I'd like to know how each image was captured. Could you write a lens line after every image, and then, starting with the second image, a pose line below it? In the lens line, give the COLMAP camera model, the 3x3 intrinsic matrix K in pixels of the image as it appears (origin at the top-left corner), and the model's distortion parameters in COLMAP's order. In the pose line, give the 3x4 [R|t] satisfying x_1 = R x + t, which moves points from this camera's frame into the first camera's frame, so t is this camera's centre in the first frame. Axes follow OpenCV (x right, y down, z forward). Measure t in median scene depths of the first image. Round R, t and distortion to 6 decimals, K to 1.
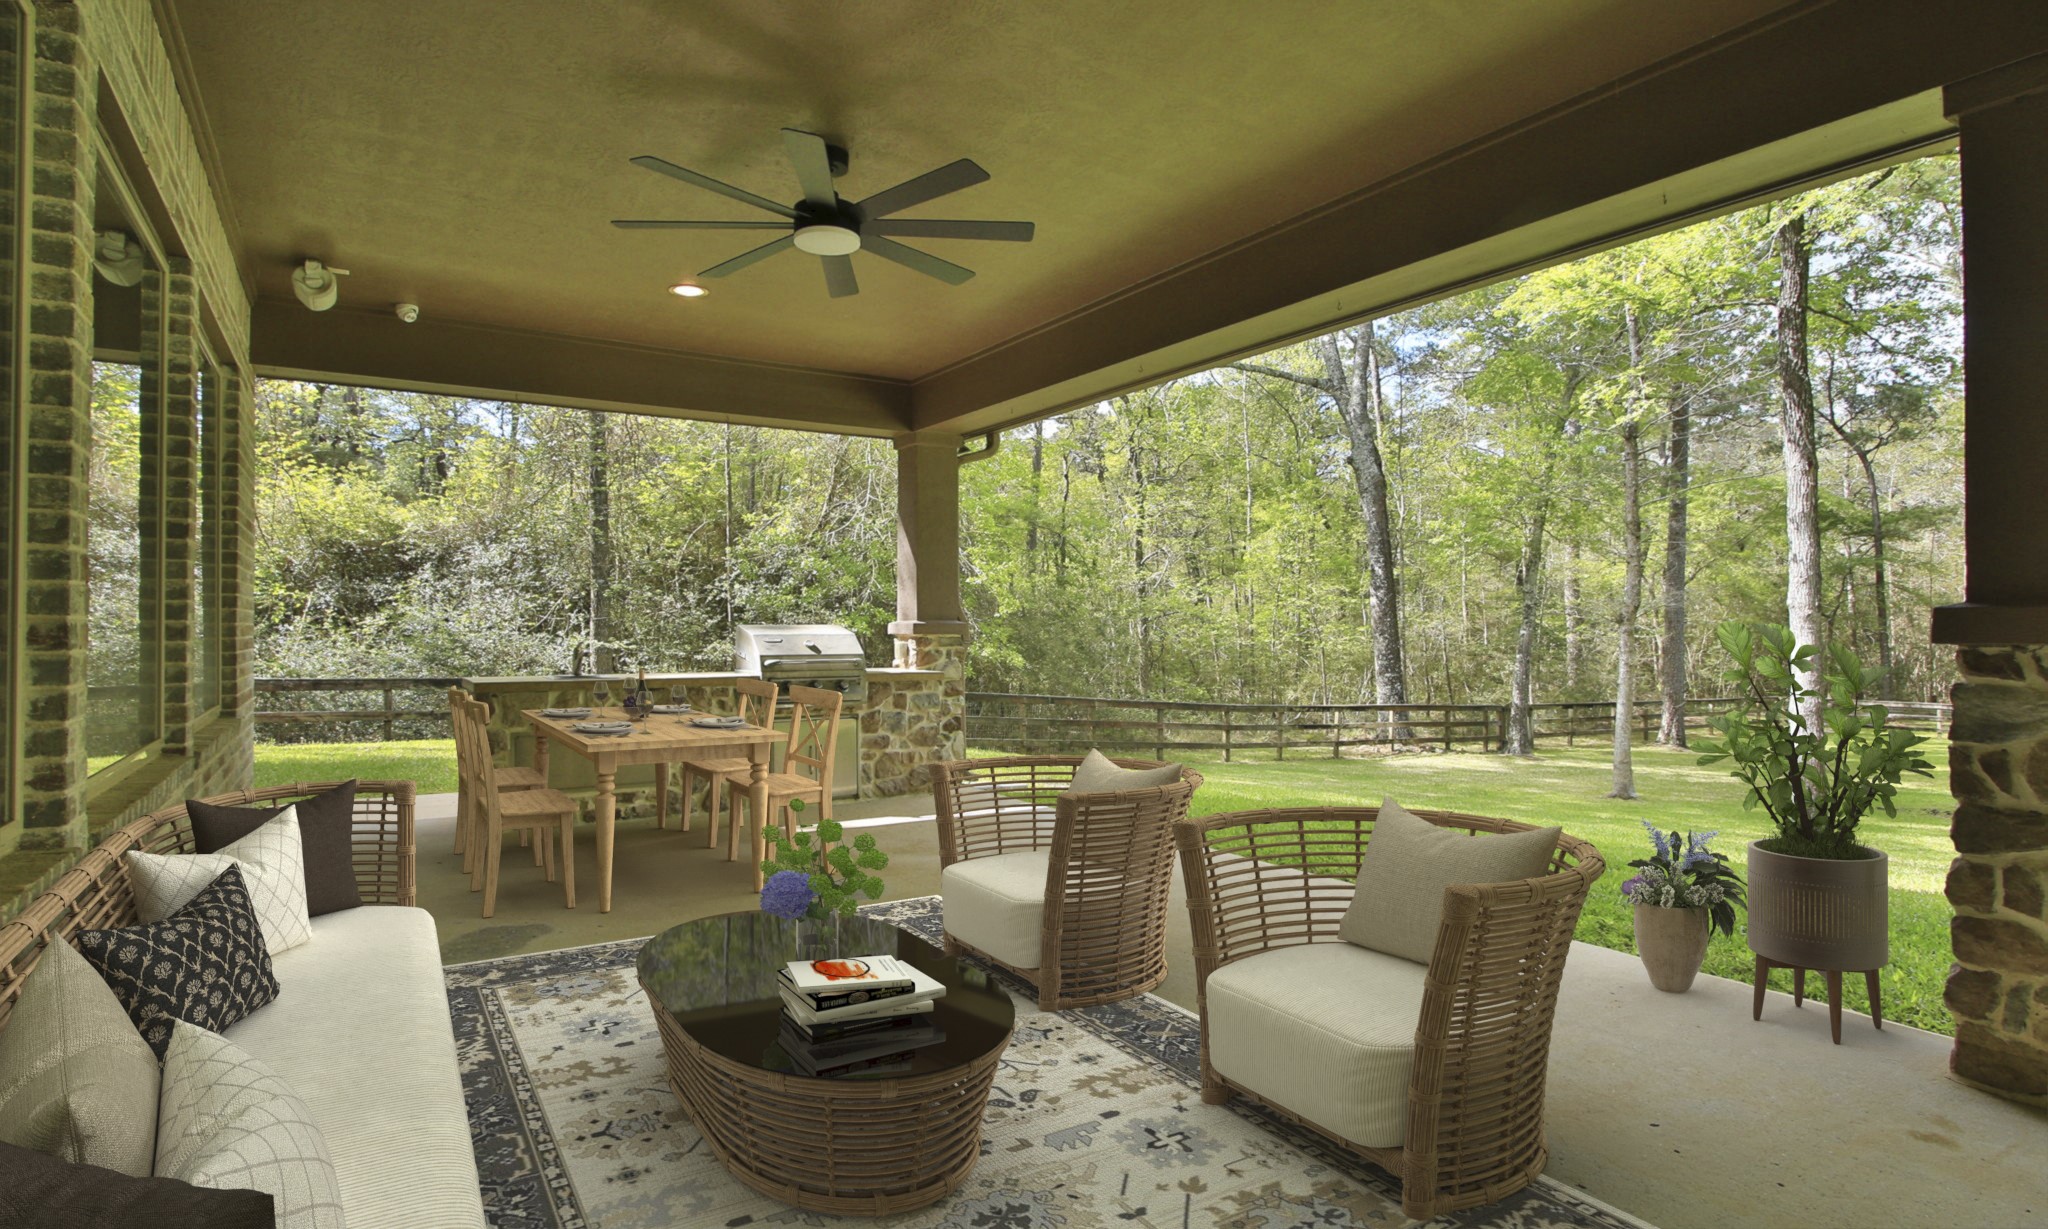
lens RADIAL K [[1051.7, 0, 1024.0], [0, 1051.7, 614.5], [0, 0, 1]] dist [-0.027154, -0.000514]
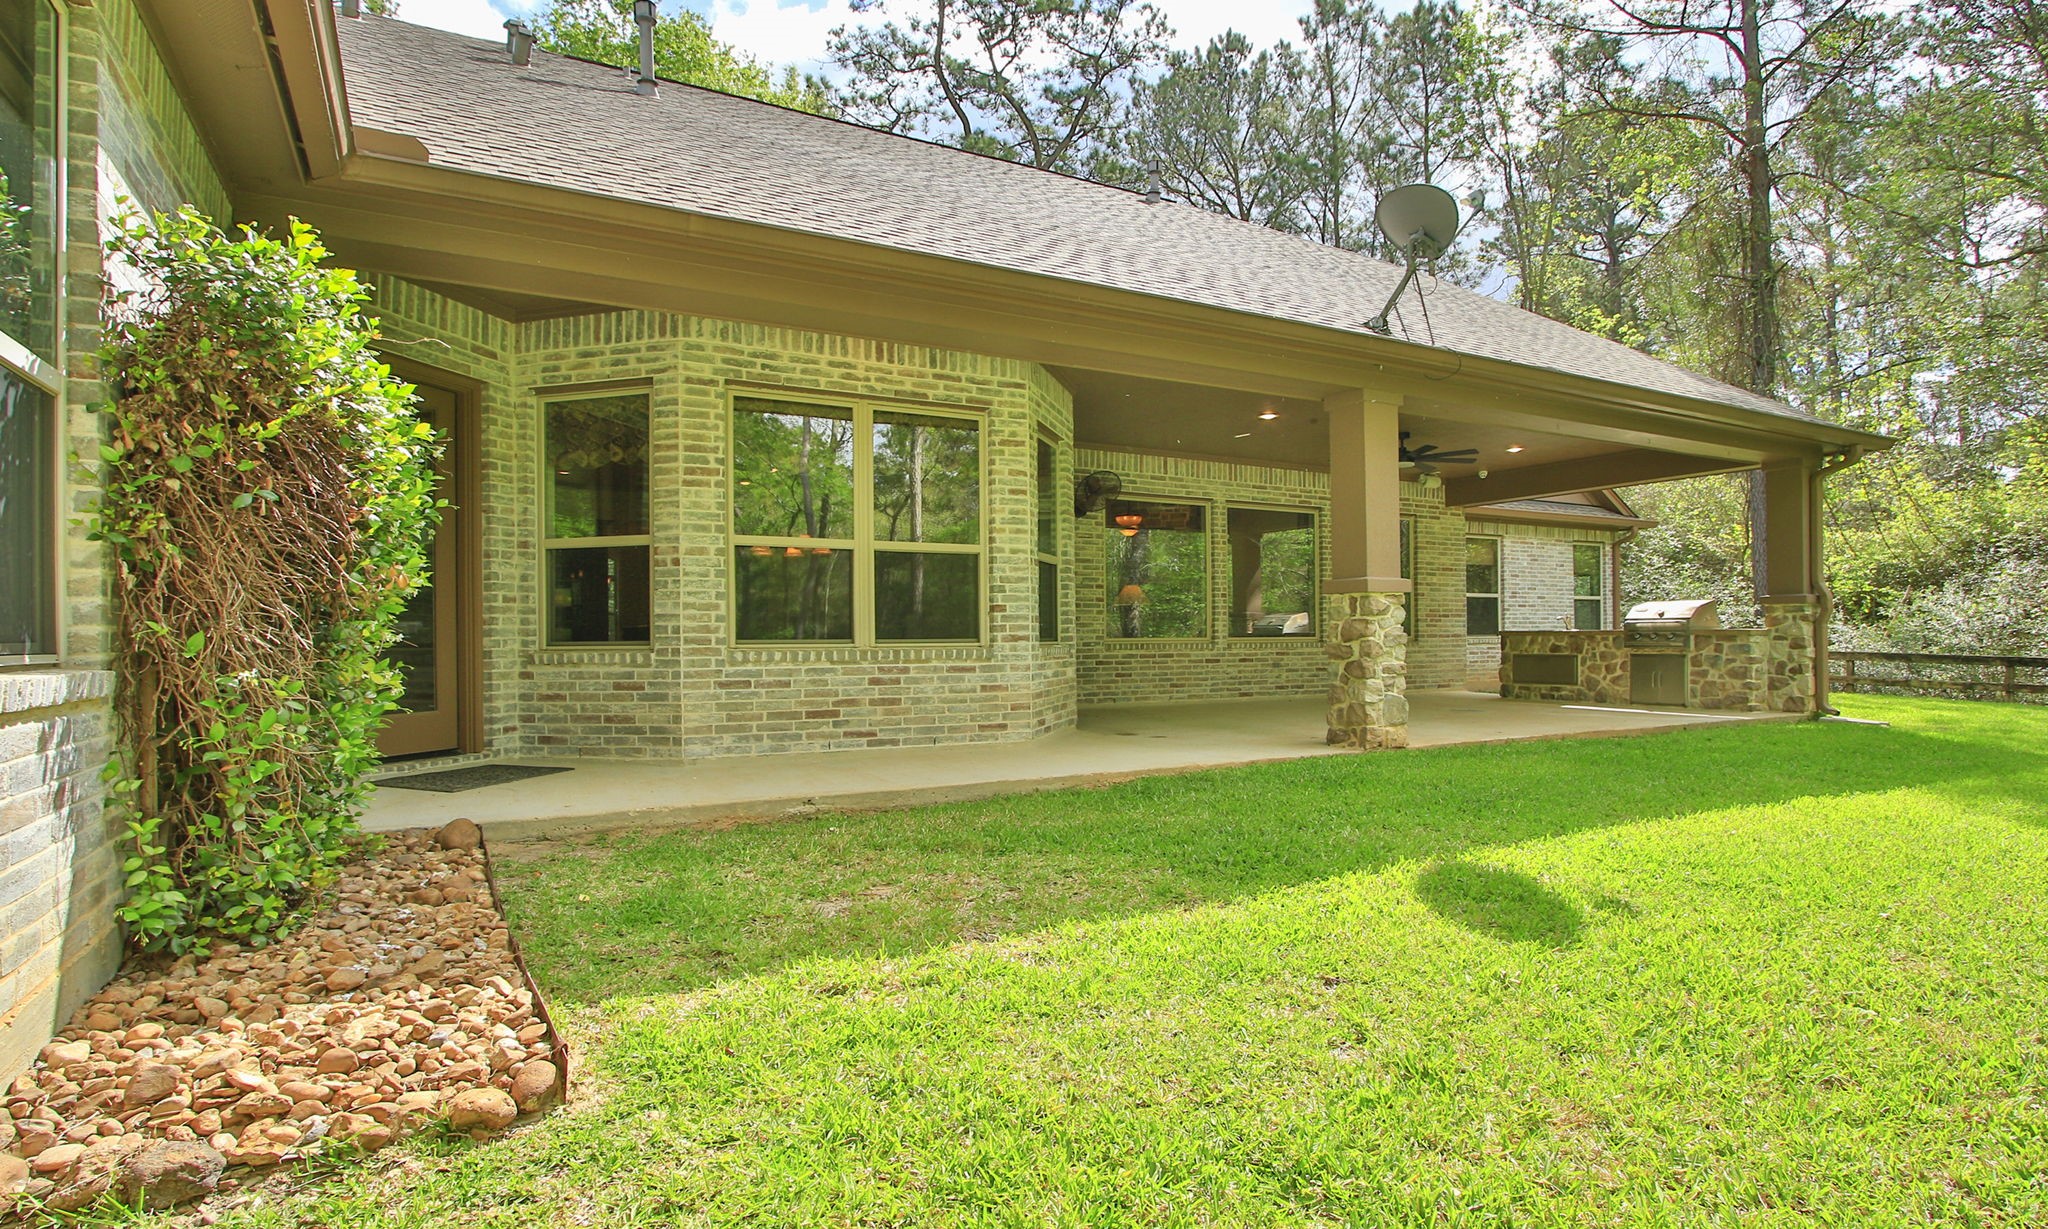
lens RADIAL K [[1051.7, 0, 1024.0], [0, 1051.7, 614.5], [0, 0, 1]] dist [-0.027154, -0.000514]
pose [[-0.055971, -0.019000, -0.998252, 0.593155], [0.015194, 0.999687, -0.019880, 0.019392], [0.998317, -0.016280, -0.055665, 0.027798]]
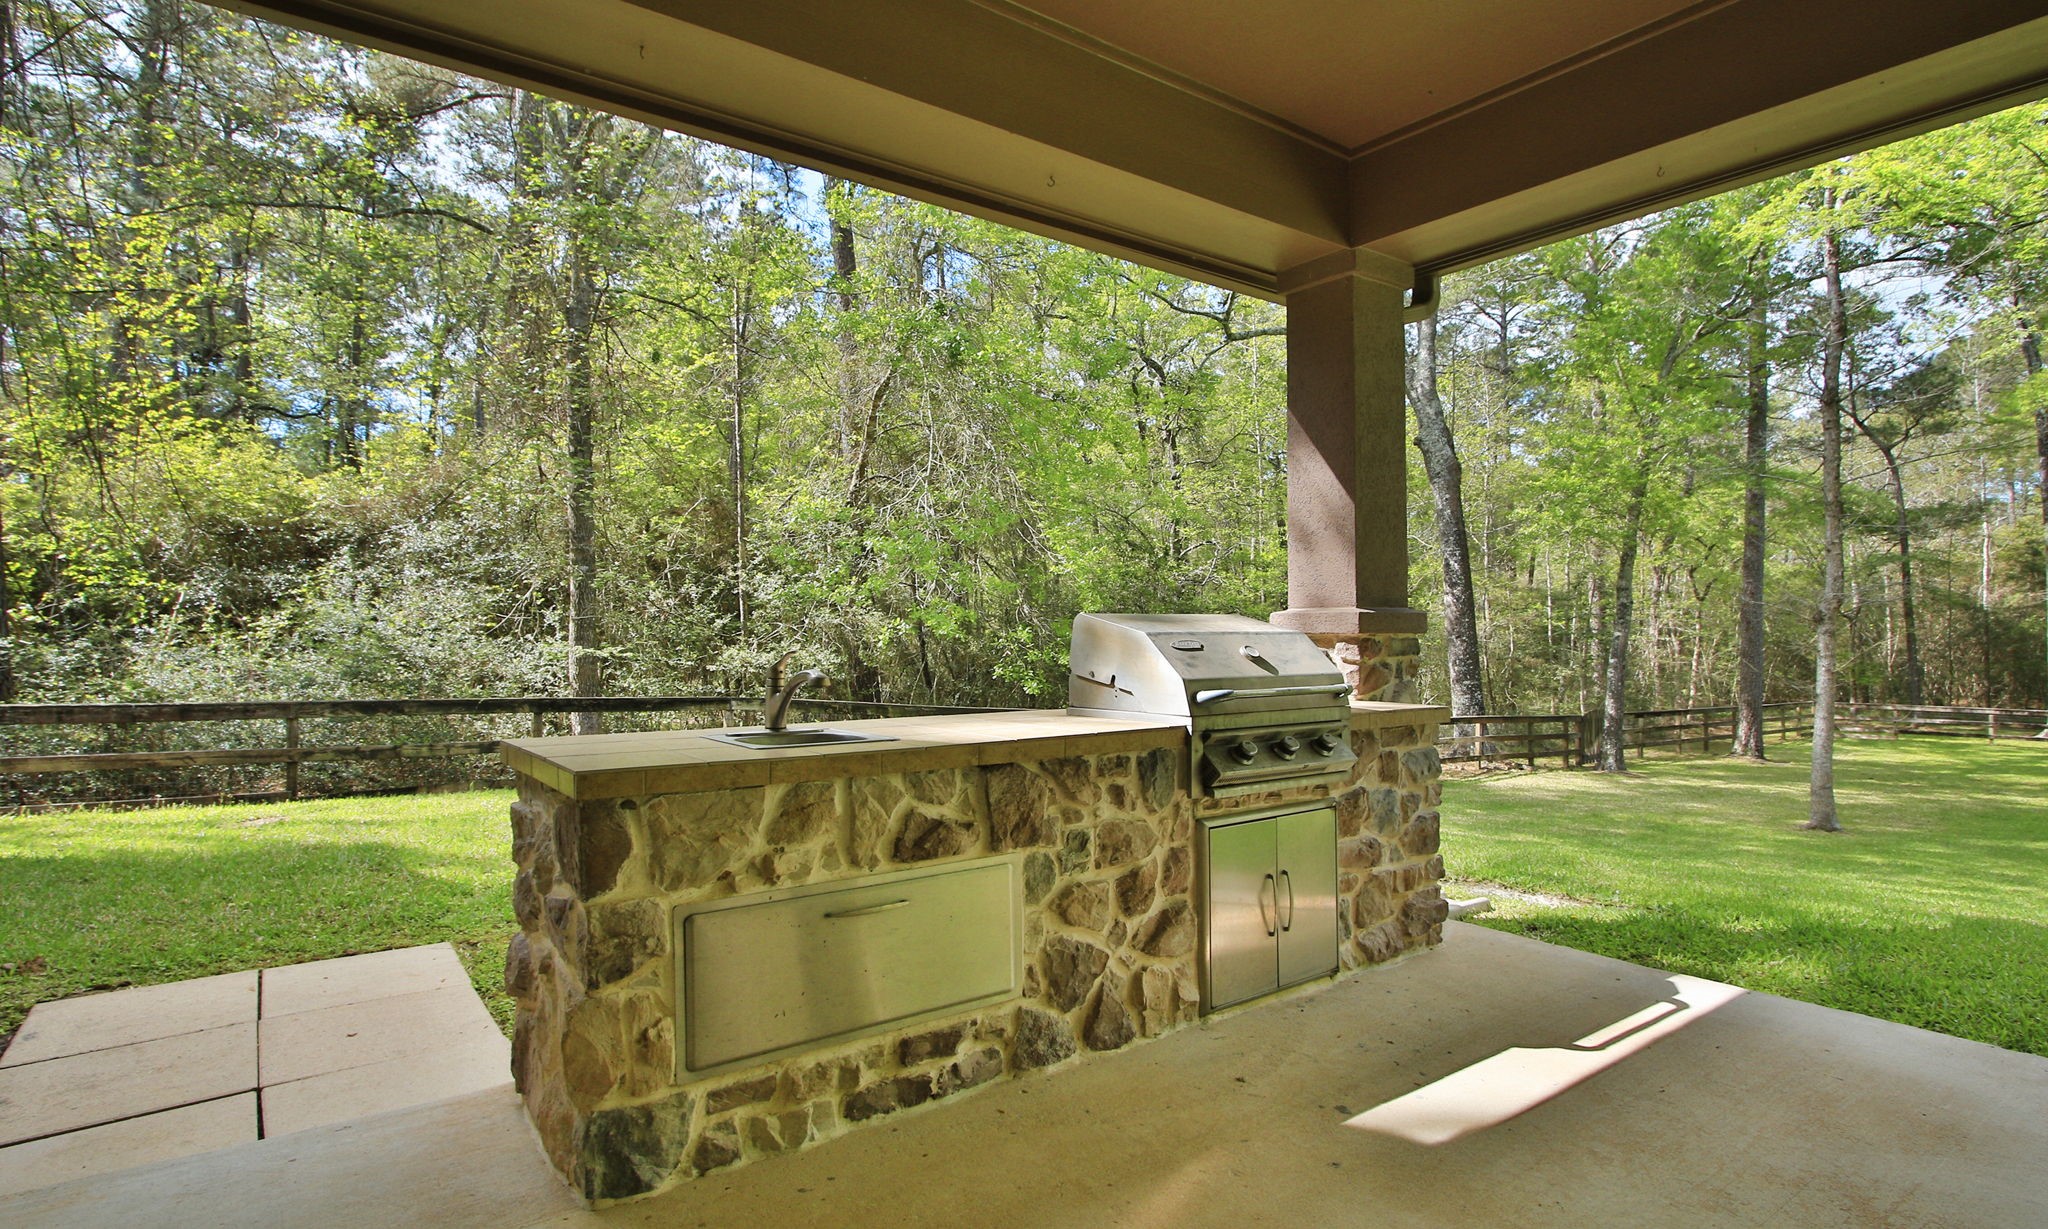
lens RADIAL K [[1051.7, 0, 1024.0], [0, 1051.7, 614.5], [0, 0, 1]] dist [-0.027154, -0.000514]
pose [[0.997600, -0.001008, 0.069232, -0.131486], [0.001308, 0.999990, -0.004276, 0.005048], [-0.069227, 0.004356, 0.997591, 0.210736]]
